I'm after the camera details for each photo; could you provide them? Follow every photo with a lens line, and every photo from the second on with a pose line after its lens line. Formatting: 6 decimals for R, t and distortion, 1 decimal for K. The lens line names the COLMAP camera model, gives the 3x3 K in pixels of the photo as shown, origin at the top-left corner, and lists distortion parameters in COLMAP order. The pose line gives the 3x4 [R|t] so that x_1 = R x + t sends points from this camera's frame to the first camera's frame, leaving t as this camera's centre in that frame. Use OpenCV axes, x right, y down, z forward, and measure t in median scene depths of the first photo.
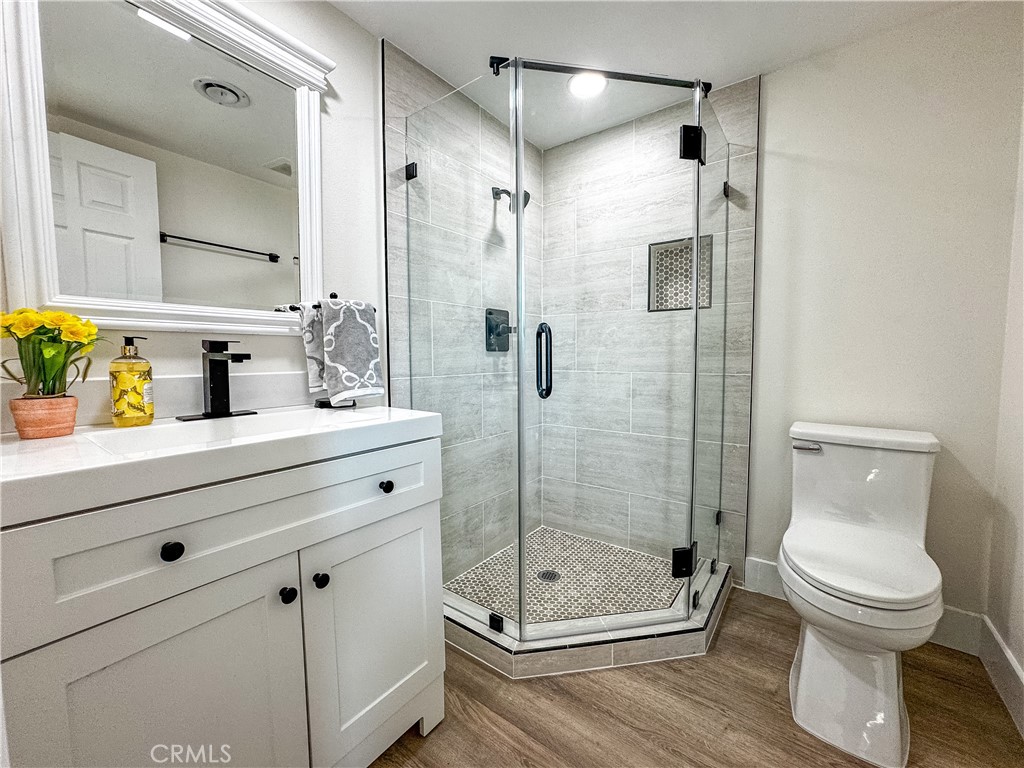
lens RADIAL K [[418.0, 0, 509.8], [0, 418.0, 384.2], [0, 0, 1]] dist [-0.045001, 0.019634]
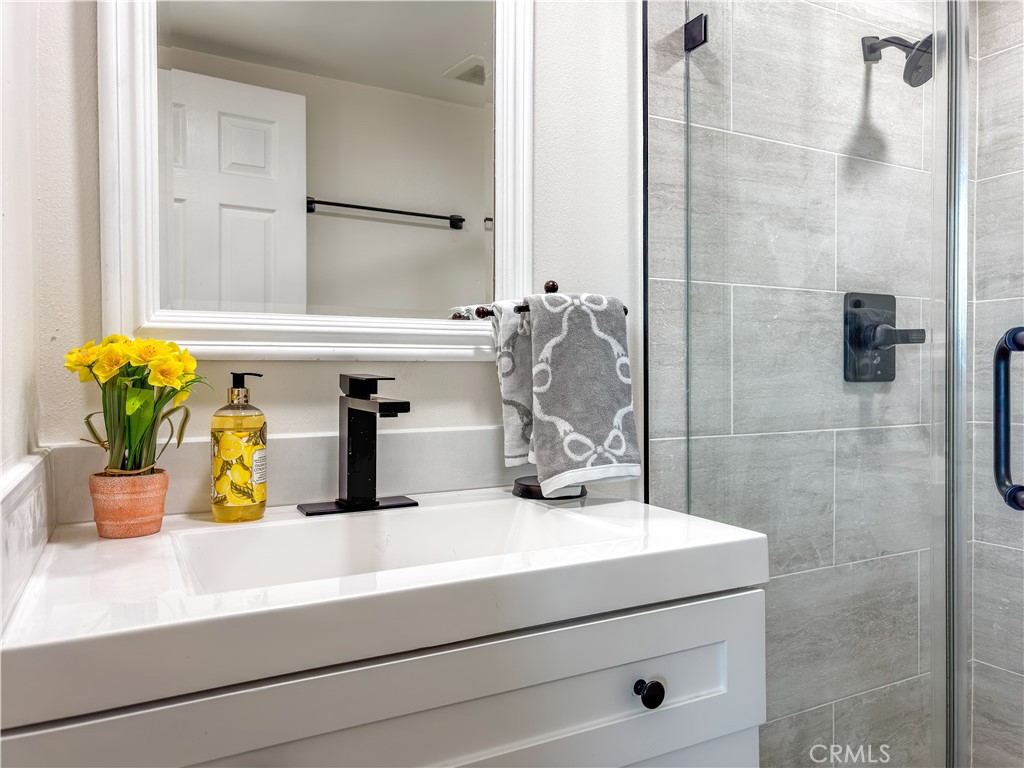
lens RADIAL K [[727.8, 0, 512.8], [0, 727.8, 388.2], [0, 0, 1]] dist [0.008392, 0.009720]
pose [[0.905442, 0.010321, -0.424344, -0.071105], [-0.028444, 0.998933, -0.036395, -0.048192], [0.423516, 0.045024, 0.904769, 0.136417]]
